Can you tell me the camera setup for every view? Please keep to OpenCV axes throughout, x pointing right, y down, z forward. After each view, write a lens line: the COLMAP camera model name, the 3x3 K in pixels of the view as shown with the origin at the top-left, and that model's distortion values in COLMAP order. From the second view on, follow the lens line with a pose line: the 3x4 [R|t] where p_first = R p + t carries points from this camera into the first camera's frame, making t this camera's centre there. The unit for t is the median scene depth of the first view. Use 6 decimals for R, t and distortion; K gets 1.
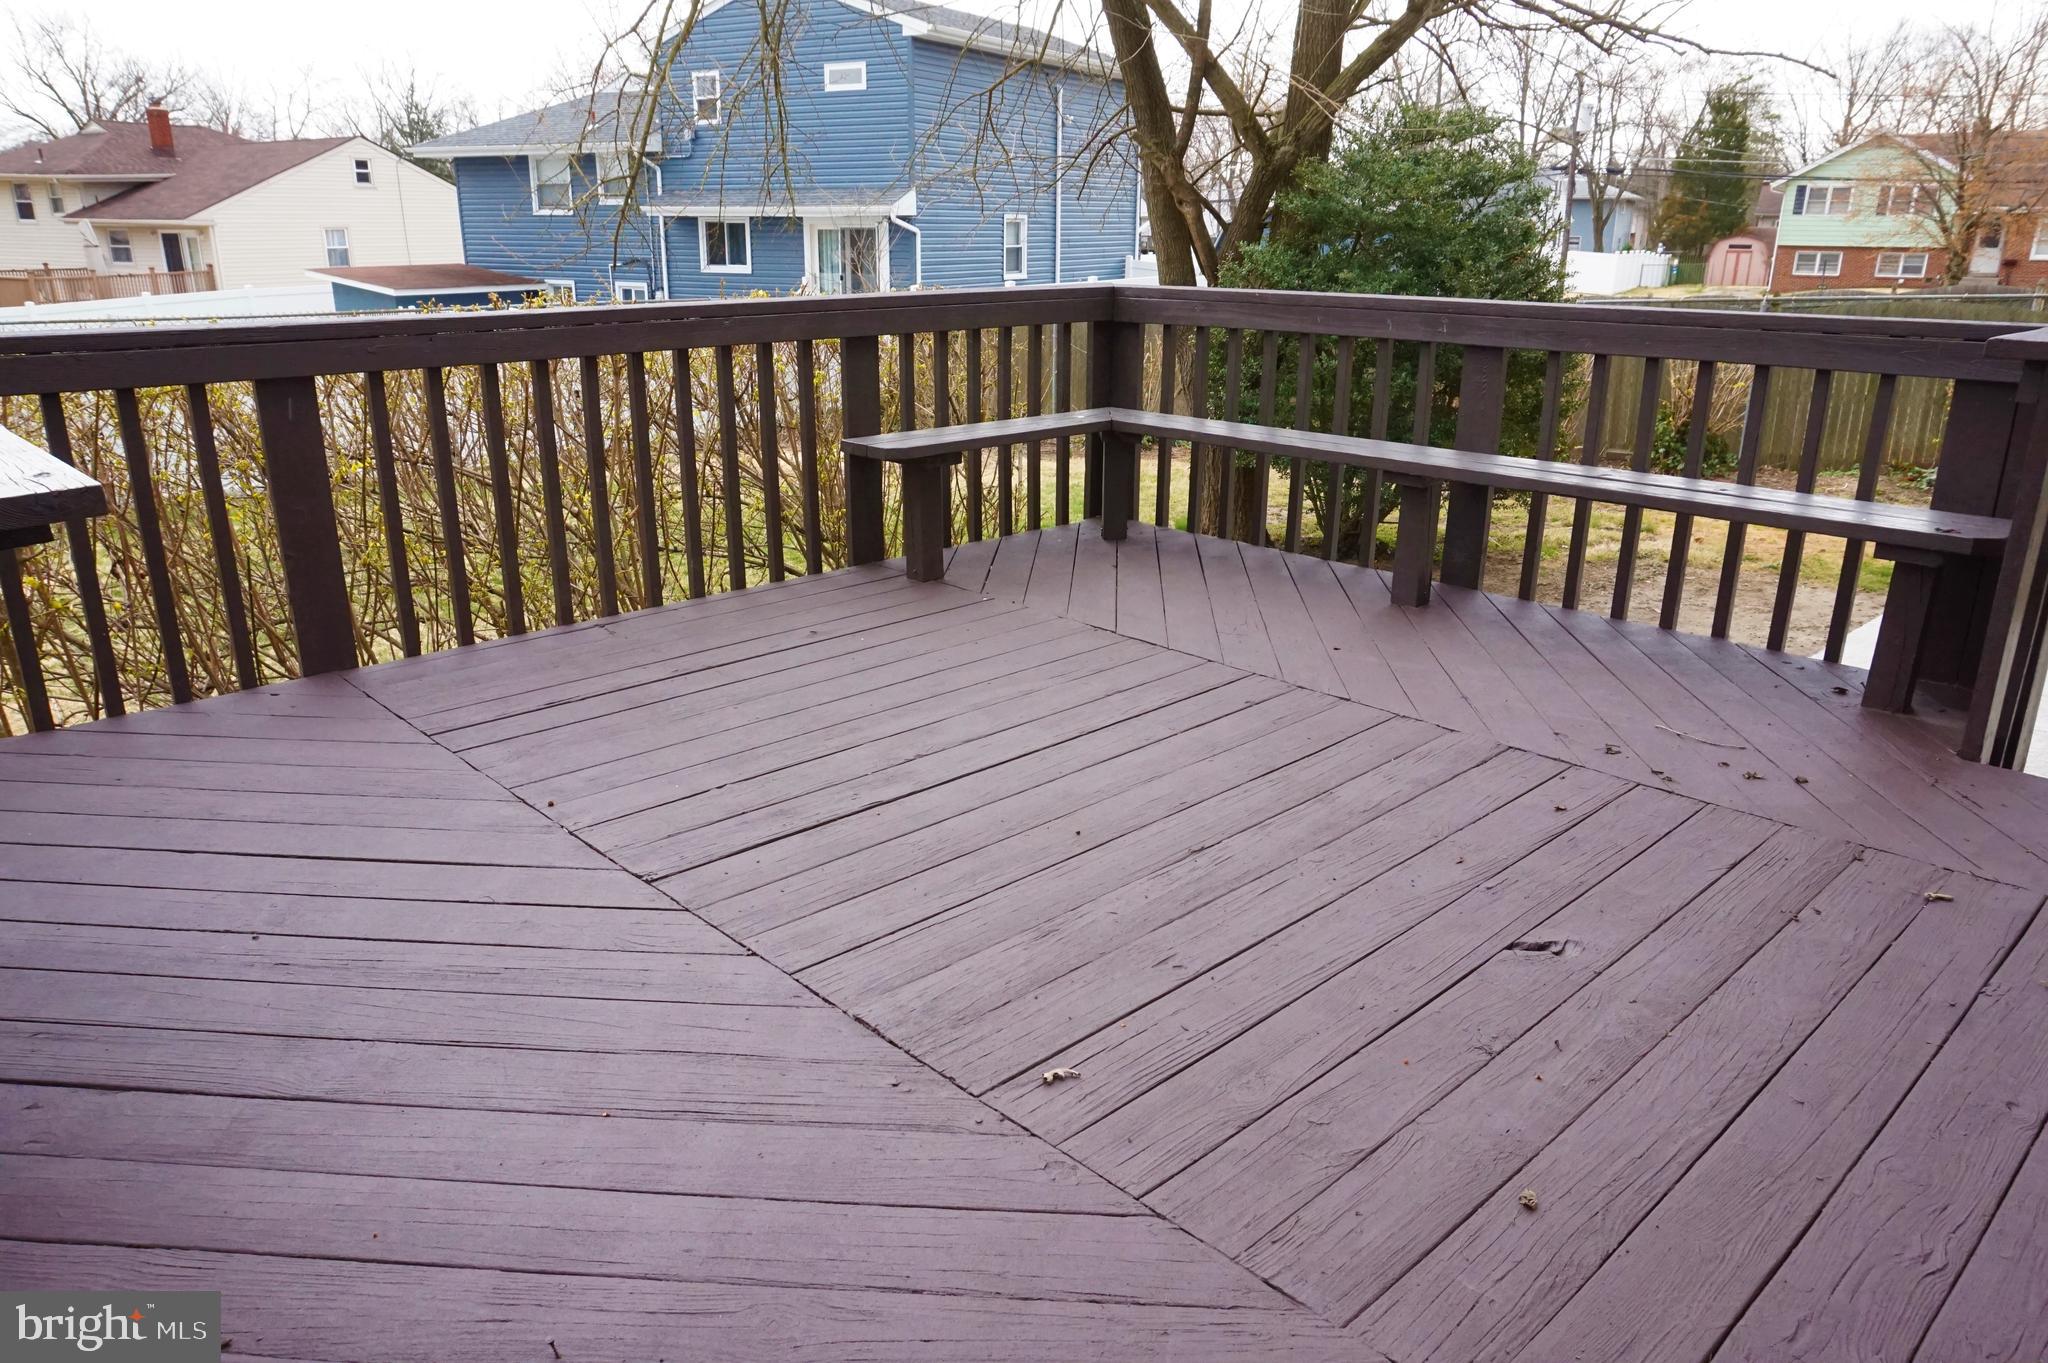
lens RADIAL K [[1374.8, 0, 1029.0], [0, 1374.8, 682.3], [0, 0, 1]] dist [-0.052795, 0.039480]
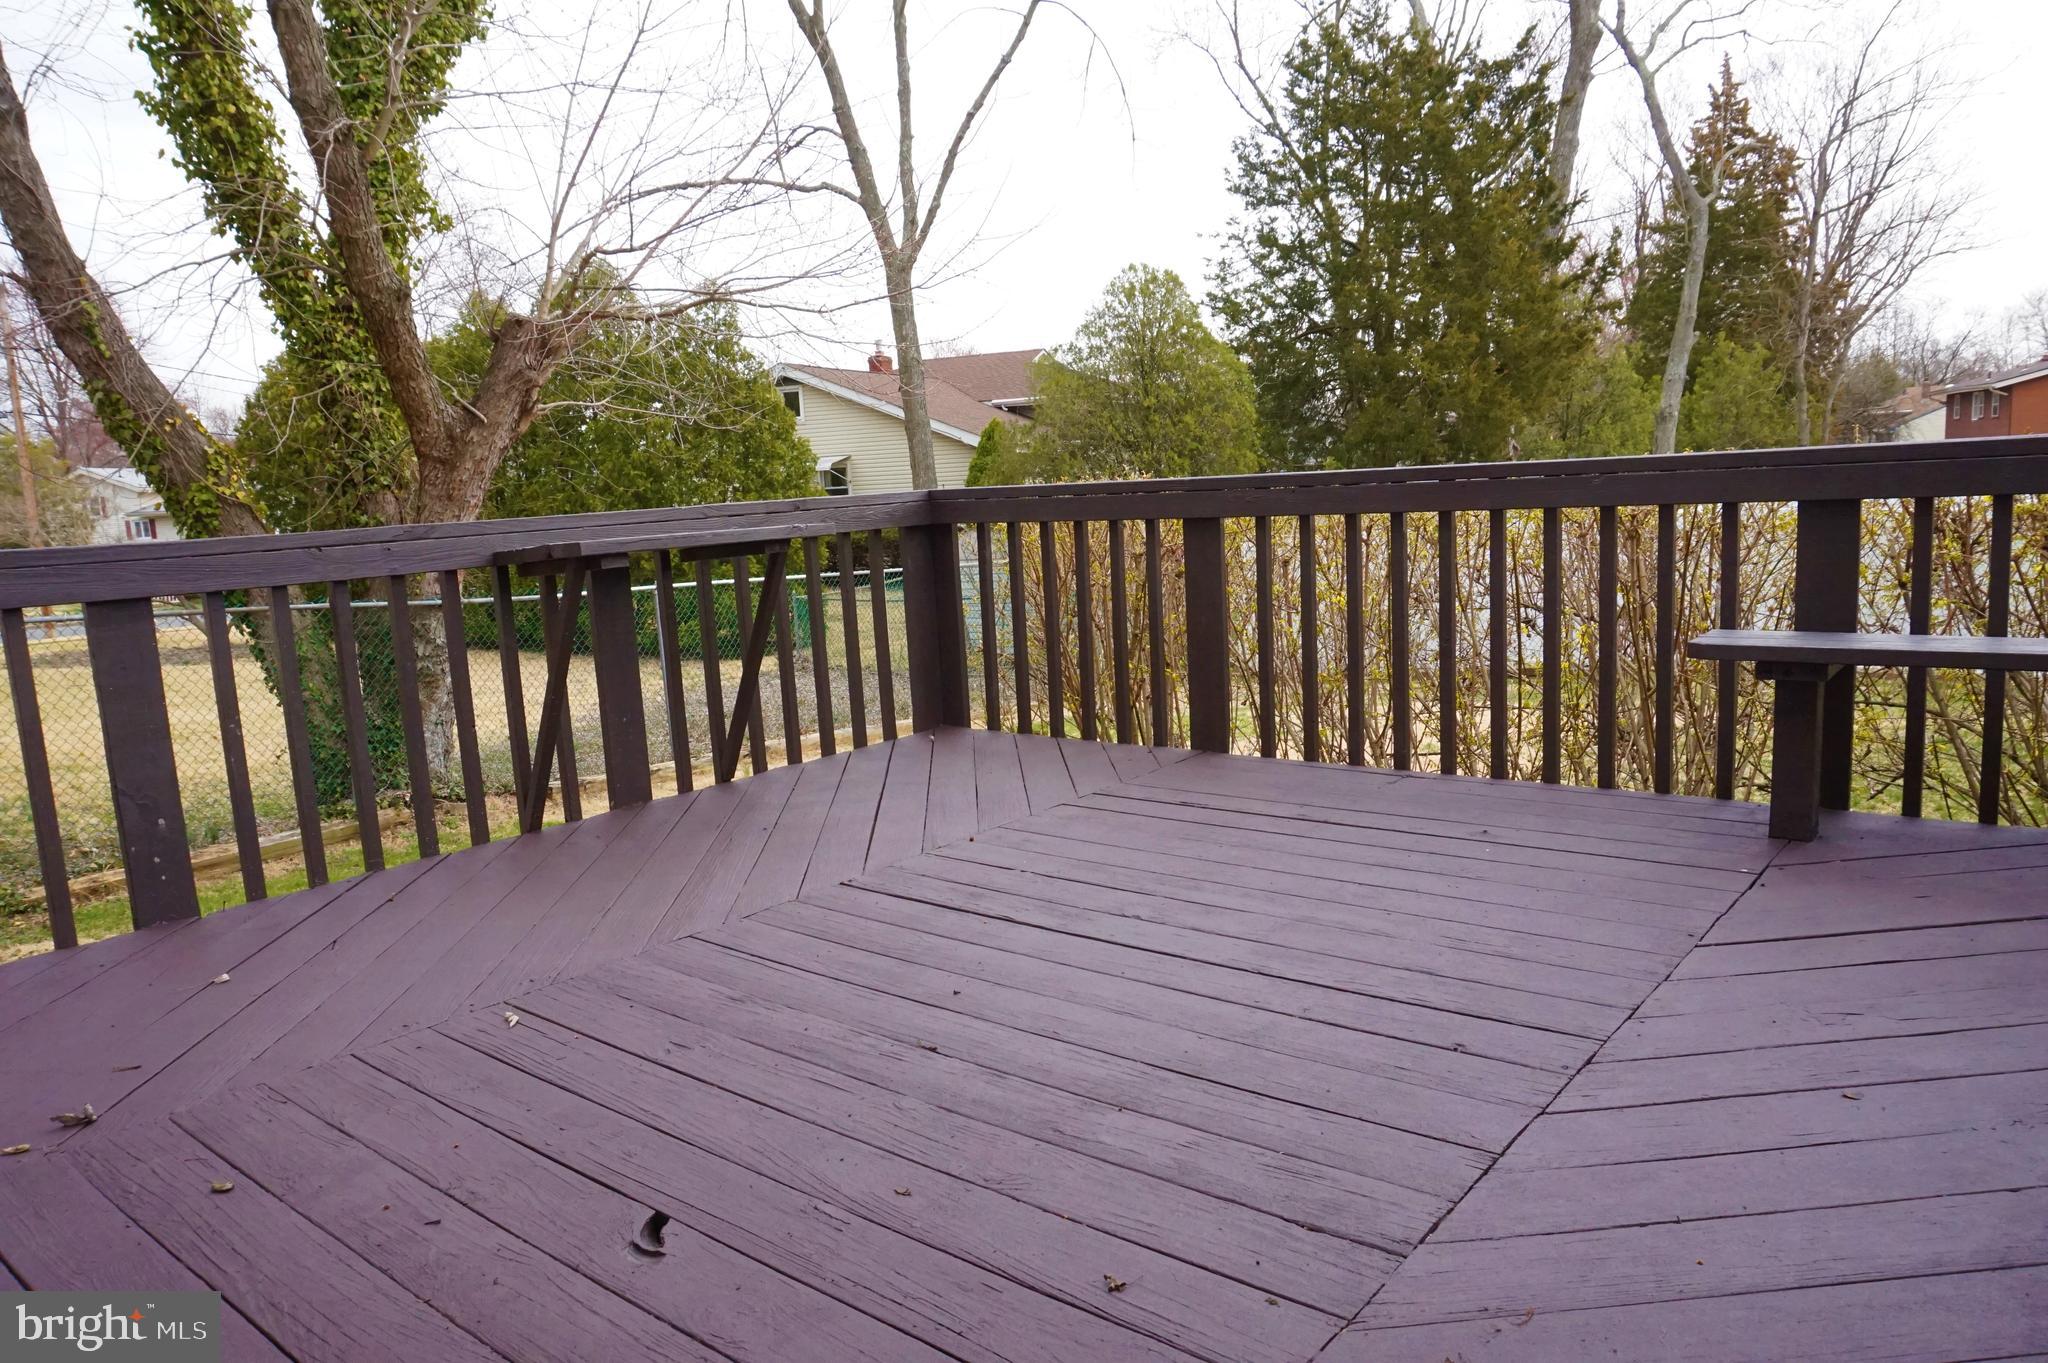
lens RADIAL K [[1374.8, 0, 1029.0], [0, 1374.8, 682.3], [0, 0, 1]] dist [-0.052795, 0.039480]
pose [[0.126248, 0.138669, -0.982259, 0.885976], [-0.259223, 0.960388, 0.102264, -0.194736], [0.957531, 0.241714, 0.157193, 0.787703]]
